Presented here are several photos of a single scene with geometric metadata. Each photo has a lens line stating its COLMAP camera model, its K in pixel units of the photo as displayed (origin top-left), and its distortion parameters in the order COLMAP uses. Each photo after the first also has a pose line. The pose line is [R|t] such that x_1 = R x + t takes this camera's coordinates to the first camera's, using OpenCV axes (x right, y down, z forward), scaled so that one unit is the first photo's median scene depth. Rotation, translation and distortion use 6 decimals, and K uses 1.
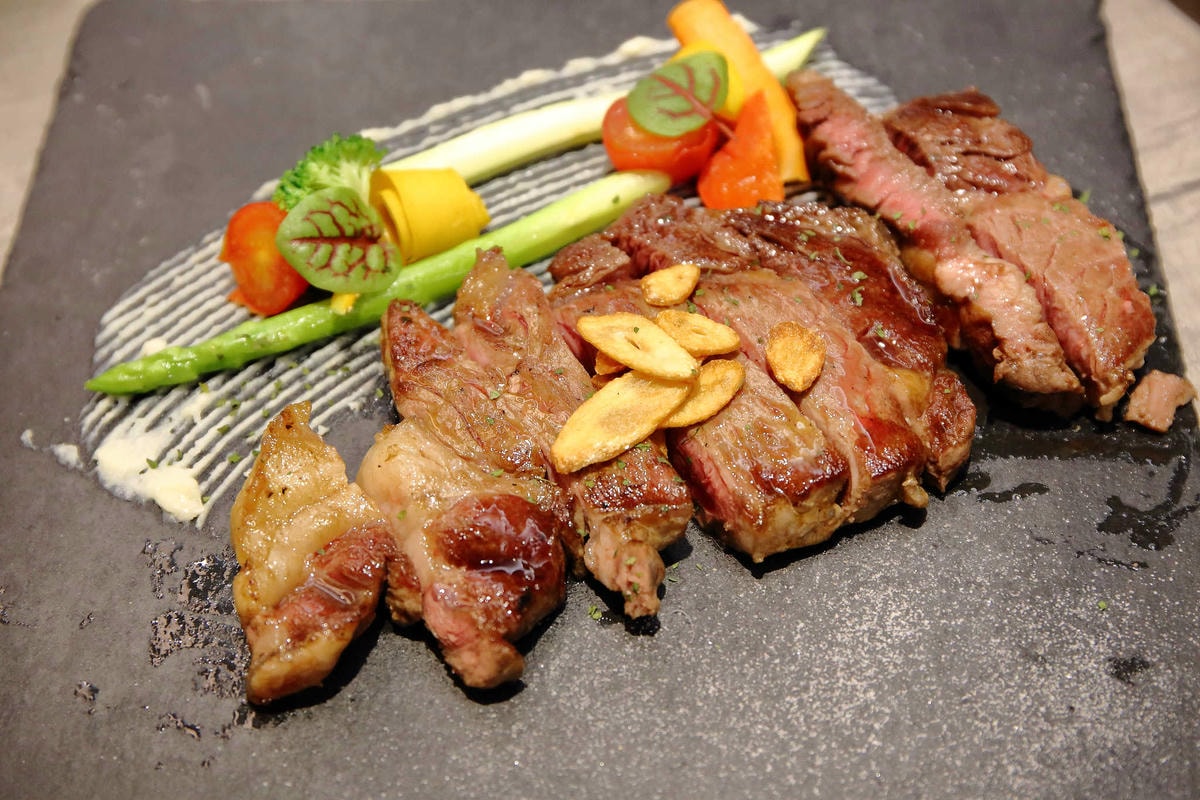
lens RADIAL K [[1758.8, 0, 600.0], [0, 1758.8, 400.0], [0, 0, 1]] dist [-0.005662, -0.000391]
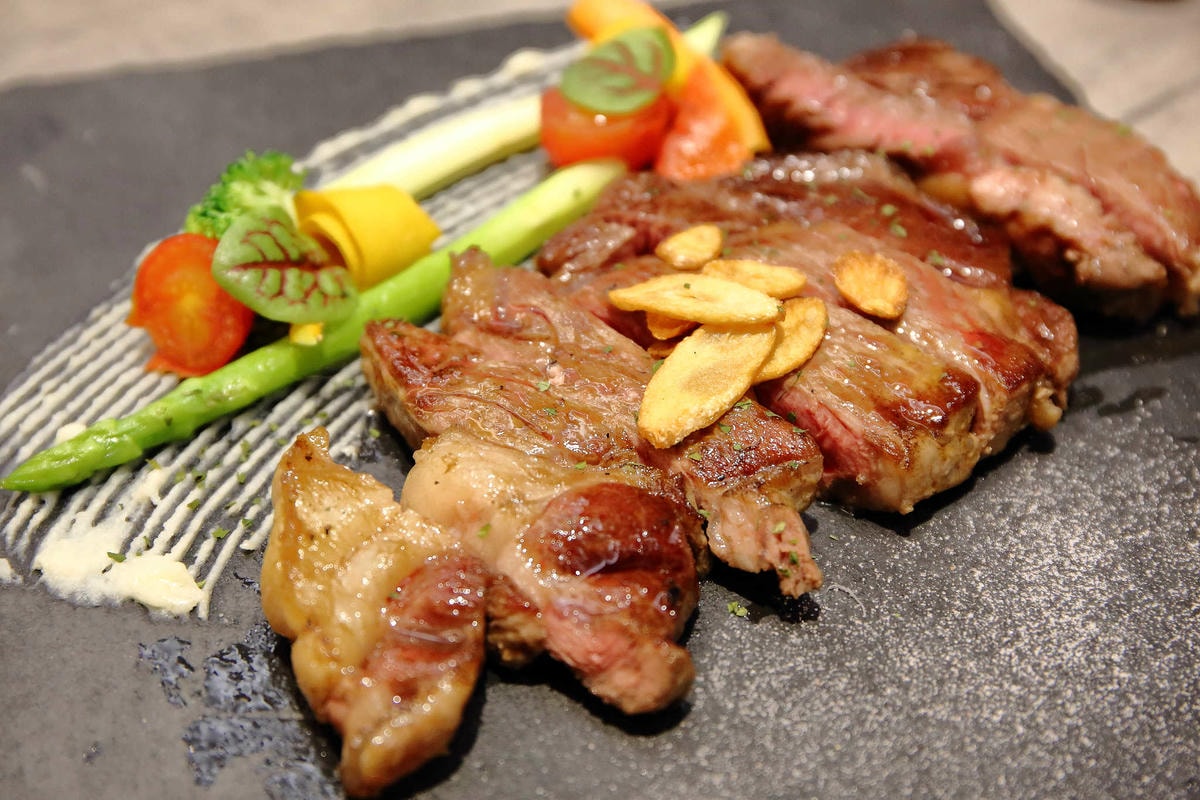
lens RADIAL K [[1758.8, 0, 600.0], [0, 1758.8, 400.0], [0, 0, 1]] dist [-0.005662, -0.000391]
pose [[0.959188, -0.165927, 0.228969, -0.218171], [0.200647, 0.969945, -0.137652, 0.118751], [-0.199247, 0.177976, 0.963652, 0.205581]]
